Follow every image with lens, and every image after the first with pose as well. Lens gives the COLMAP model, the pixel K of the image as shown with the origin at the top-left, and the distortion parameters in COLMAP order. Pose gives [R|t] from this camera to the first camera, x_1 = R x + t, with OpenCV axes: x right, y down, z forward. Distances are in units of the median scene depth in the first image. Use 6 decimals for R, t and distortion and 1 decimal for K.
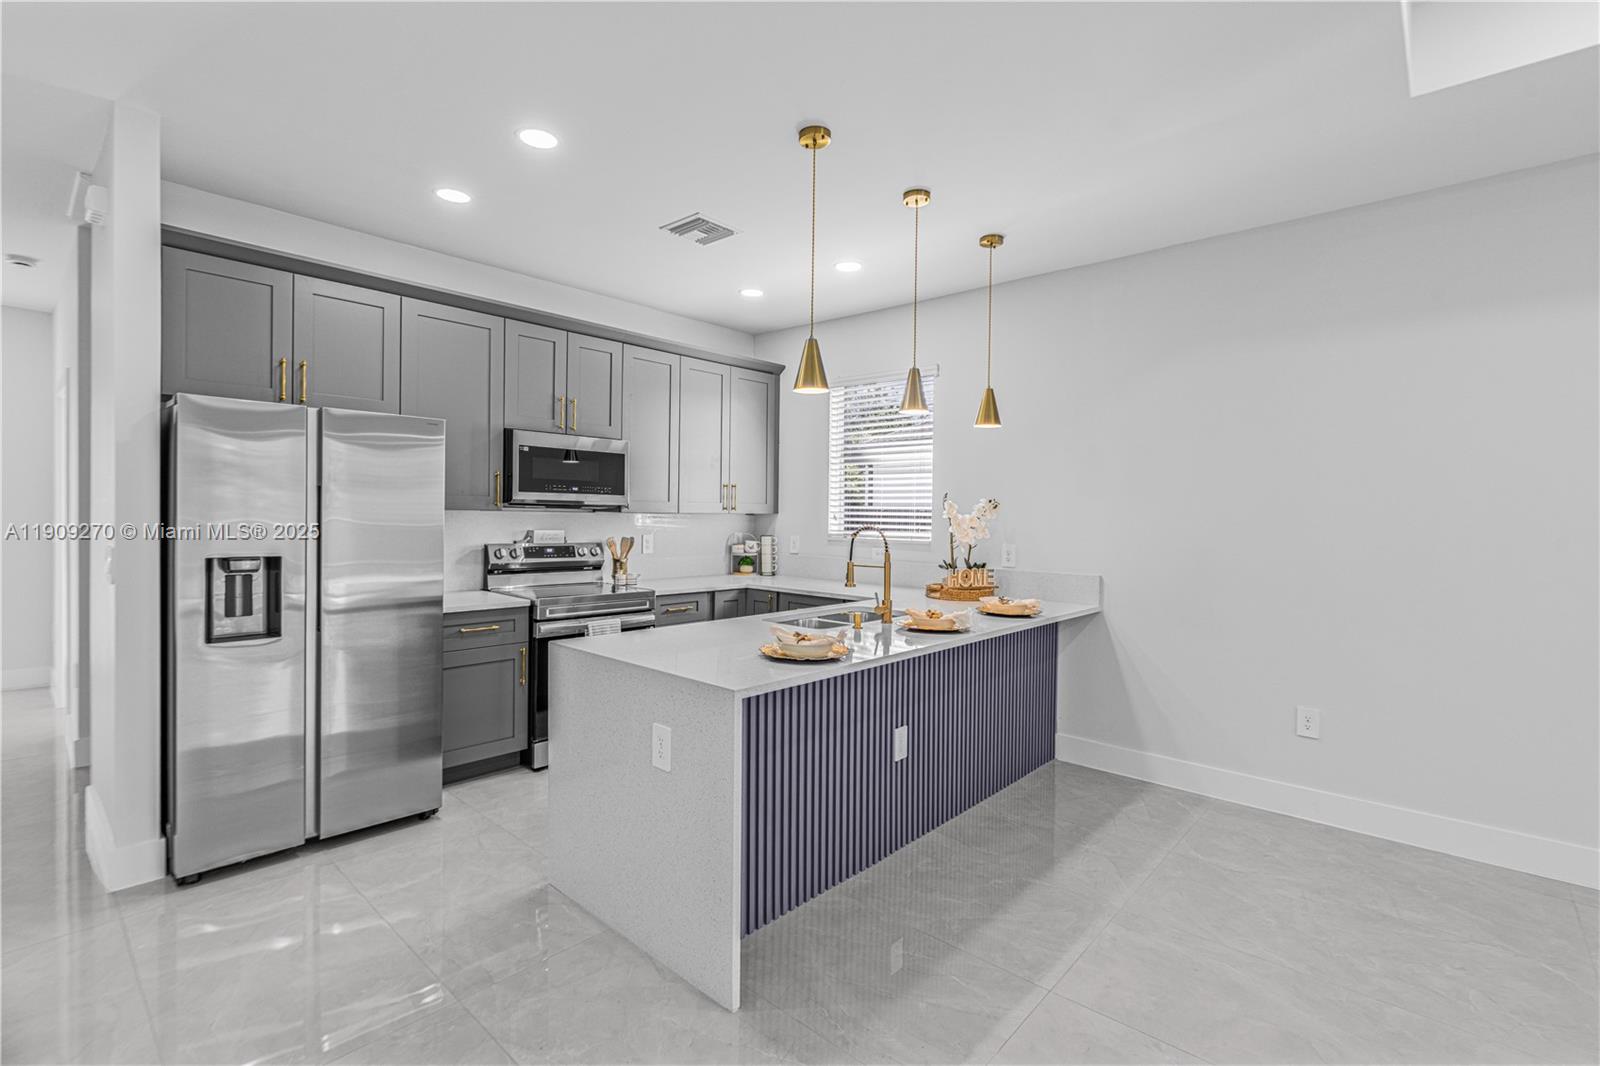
lens RADIAL K [[732.9, 0, 792.1], [0, 732.9, 519.5], [0, 0, 1]] dist [-0.007245, 0.001773]
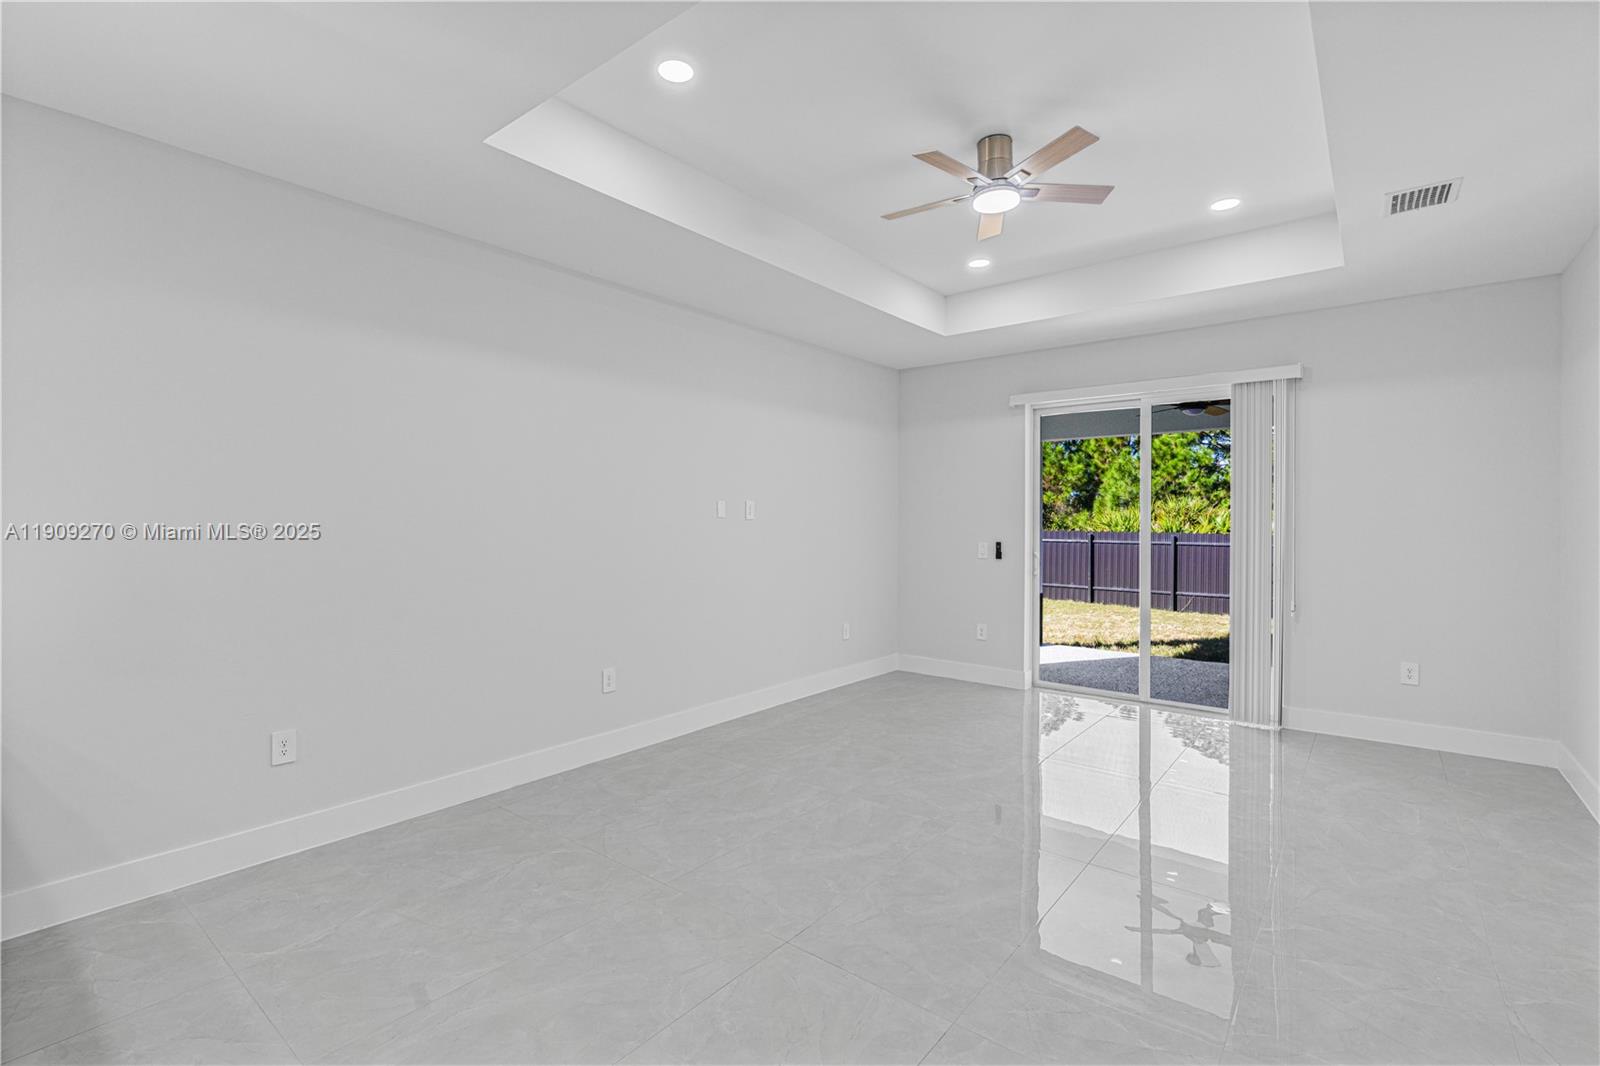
lens RADIAL K [[732.9, 0, 793.0], [0, 732.9, 520.4], [0, 0, 1]] dist [-0.007245, 0.001773]
pose [[-0.065221, -0.012554, 0.997792, -0.185907], [0.006129, 0.999897, 0.012981, -0.005811], [-0.997852, 0.006962, -0.065138, 0.365198]]
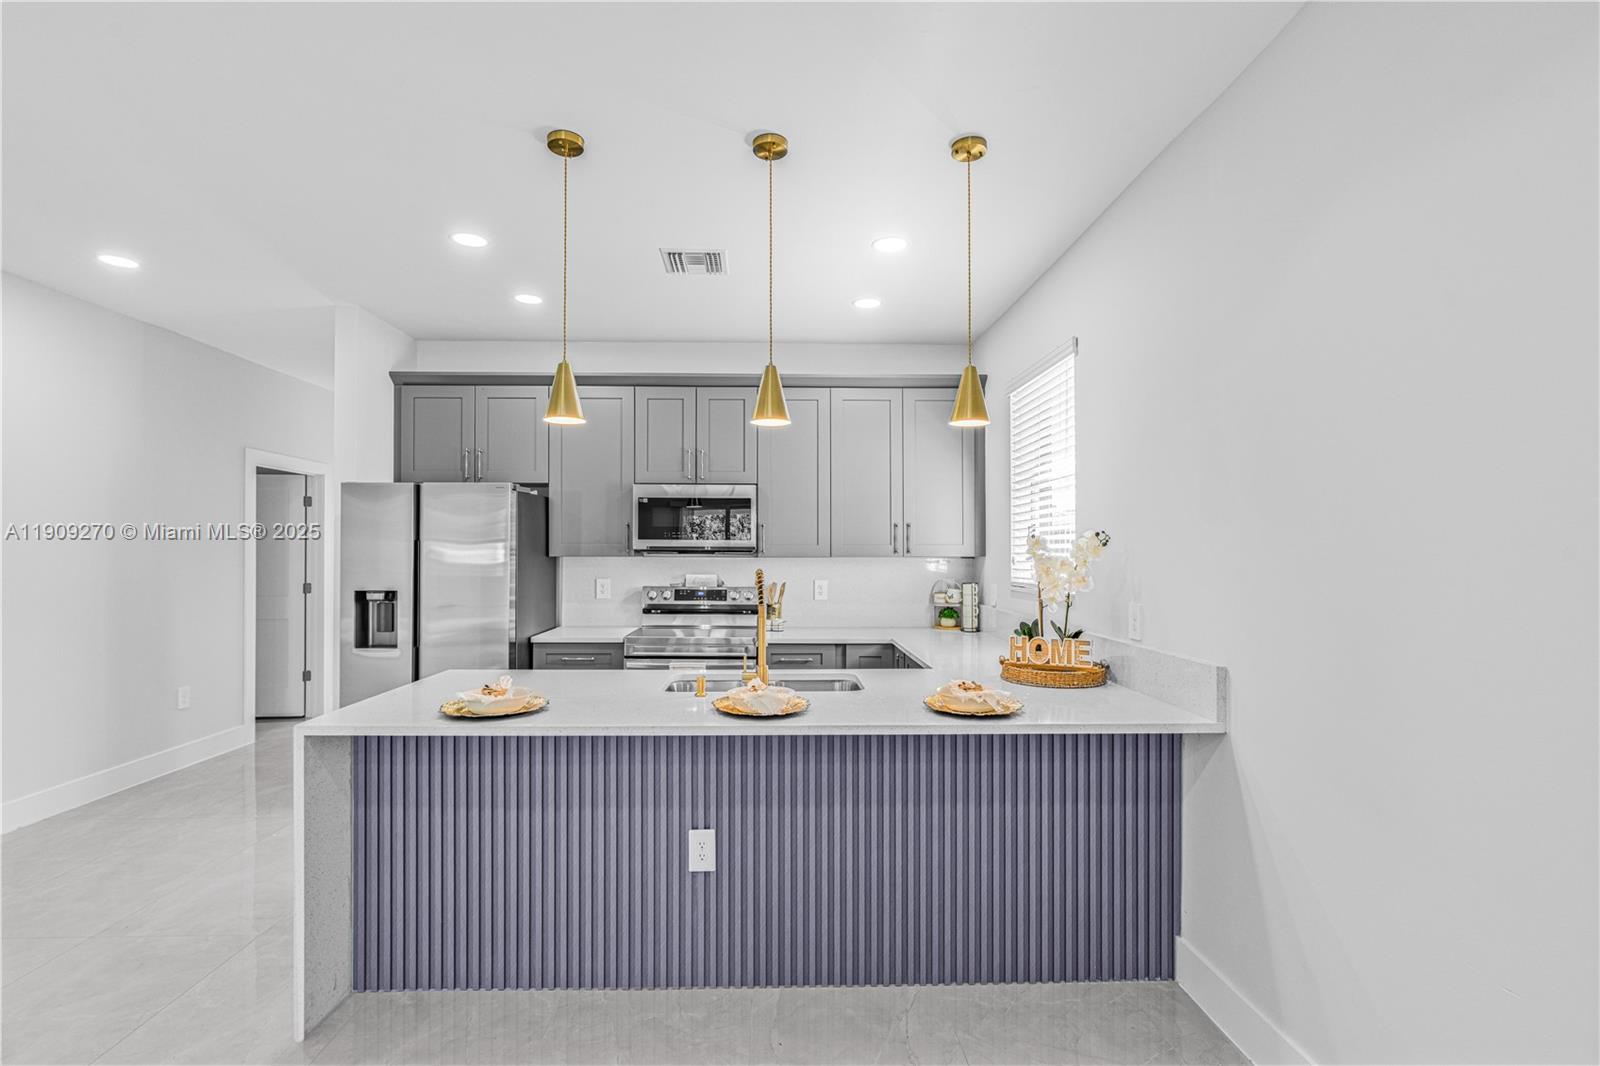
lens RADIAL K [[732.9, 0, 795.4], [0, 732.9, 545.9], [0, 0, 1]] dist [-0.007245, 0.001773]
pose [[0.696630, -0.019458, -0.717166, 0.588304], [0.001441, 0.999668, -0.025723, 0.000819], [0.717429, 0.016886, 0.696427, 0.393255]]
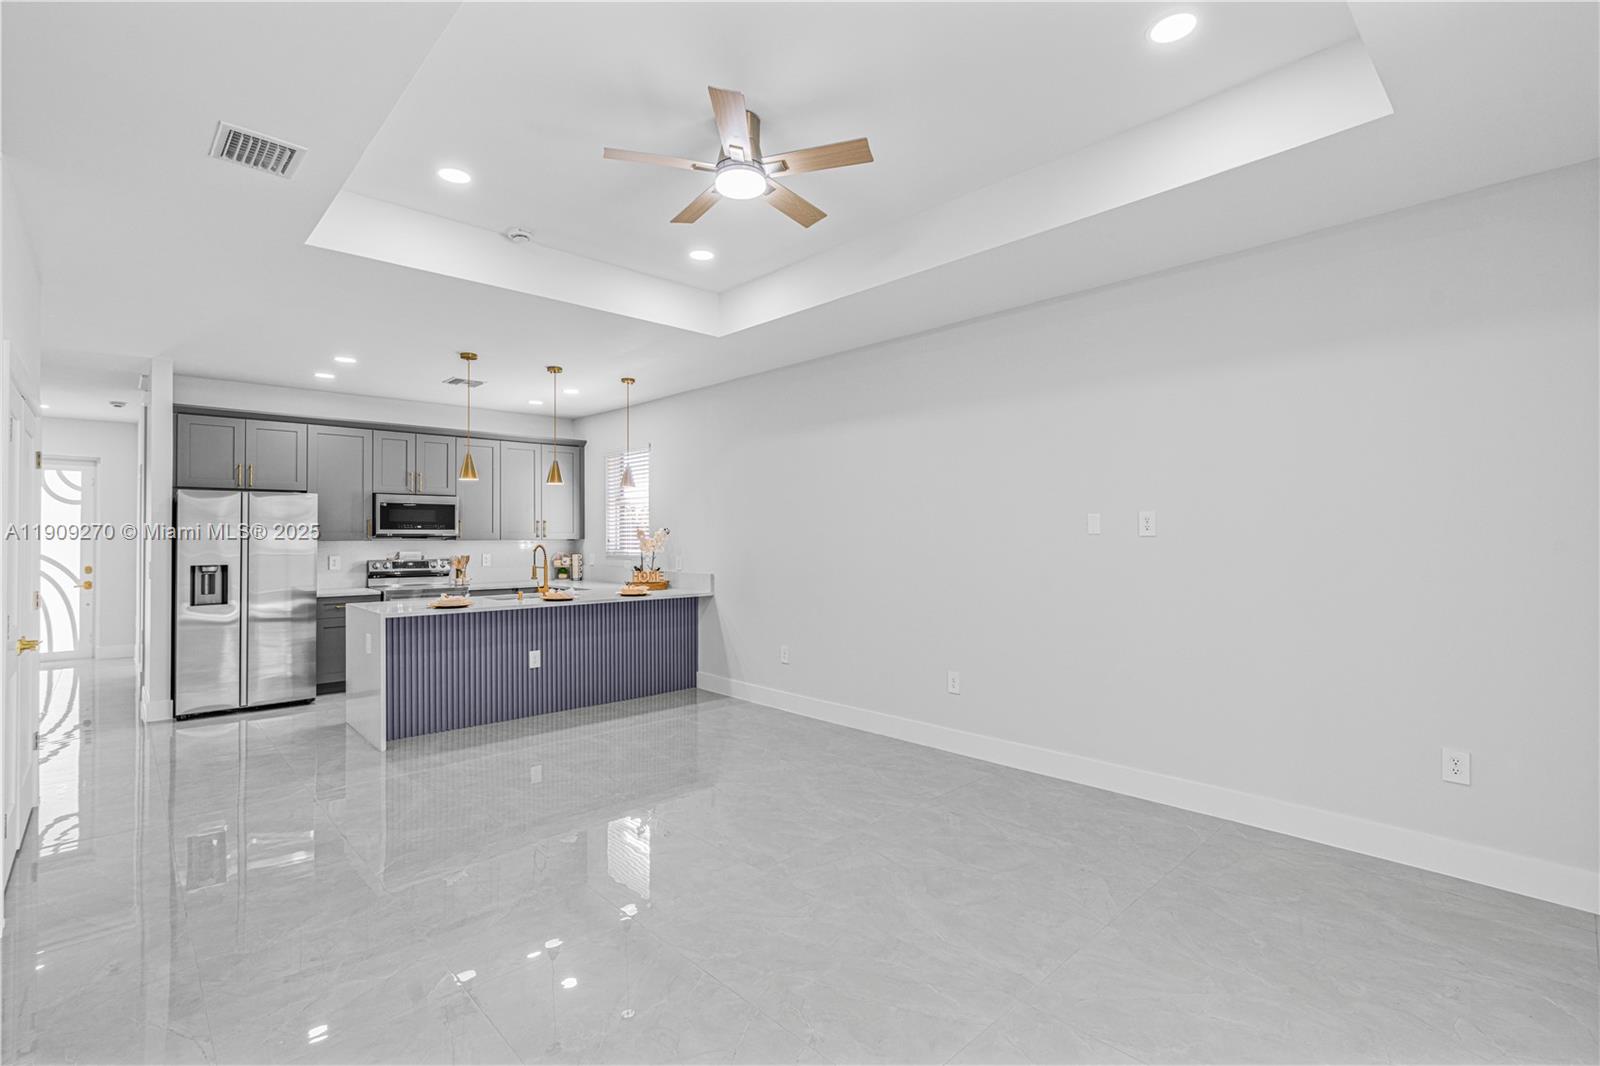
lens RADIAL K [[732.9, 0, 787.3], [0, 732.9, 524.0], [0, 0, 1]] dist [-0.007245, 0.001773]
pose [[0.996339, -0.018567, -0.083455, 0.728703], [0.016438, 0.999524, -0.026118, 0.009800], [0.083900, 0.024650, 0.996169, -0.641840]]
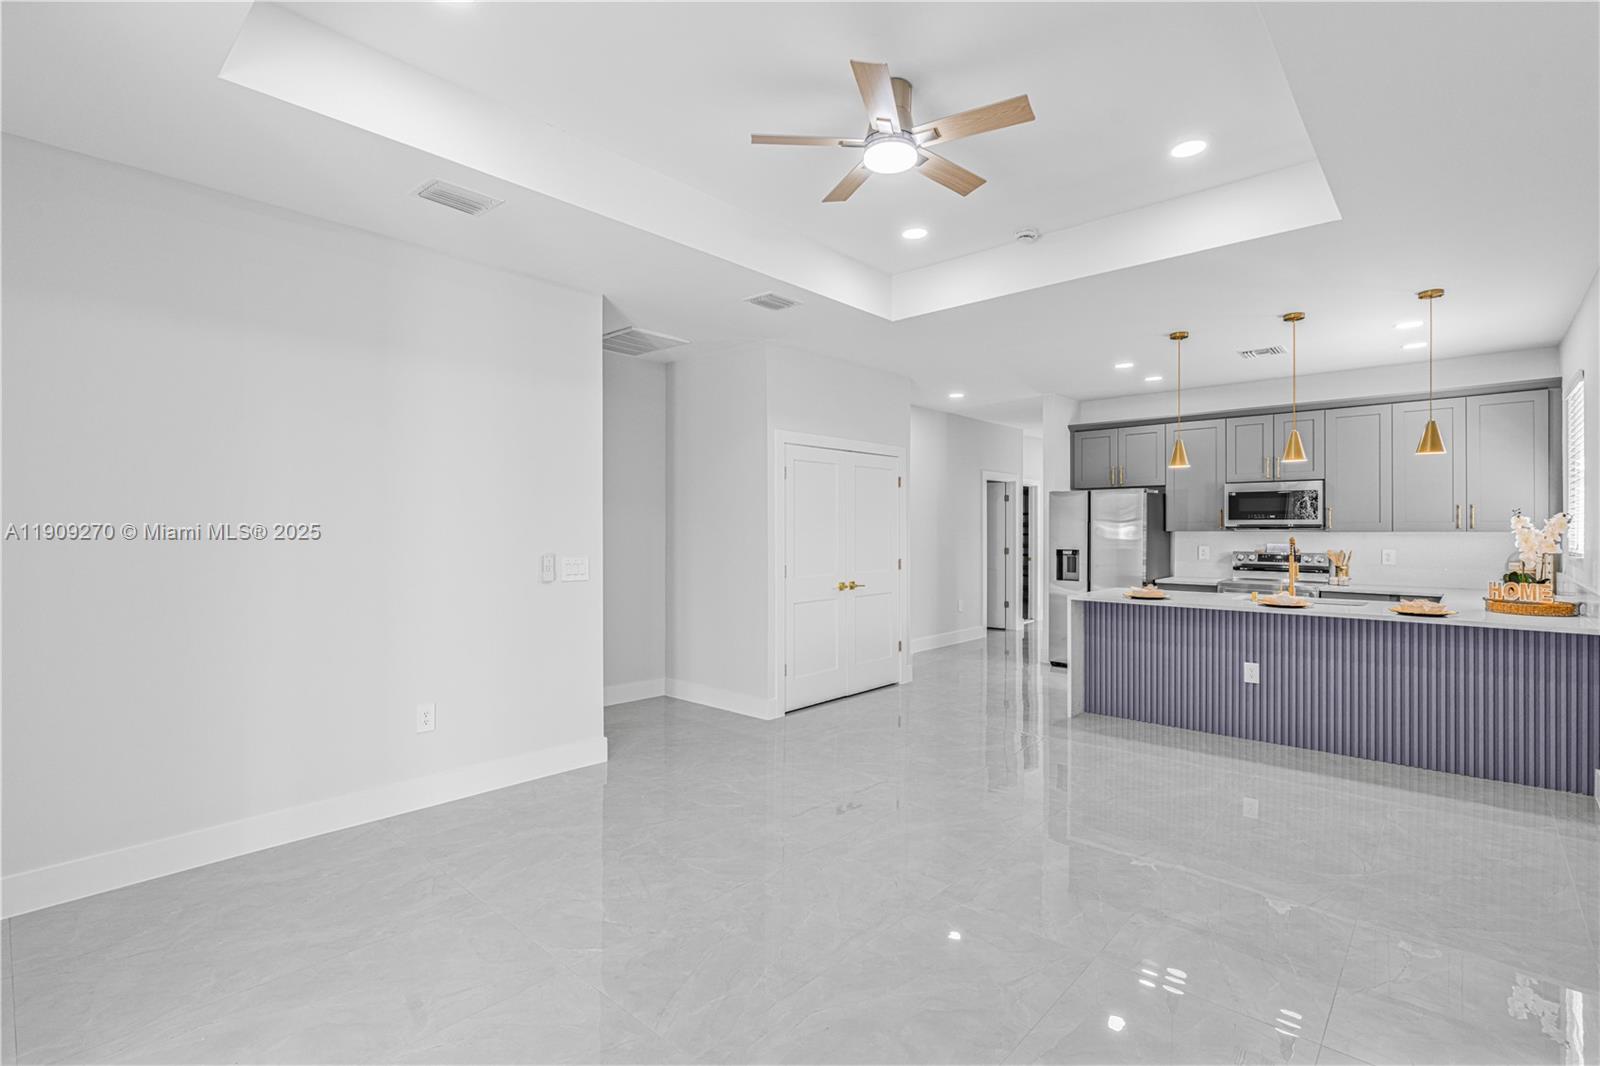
lens RADIAL K [[732.9, 0, 793.2], [0, 732.9, 535.4], [0, 0, 1]] dist [-0.007245, 0.001773]
pose [[-0.009236, -0.006115, -0.999939, 1.324825], [-0.008334, 0.999947, -0.006038, 0.016263], [0.999923, 0.008278, -0.009286, 0.005275]]
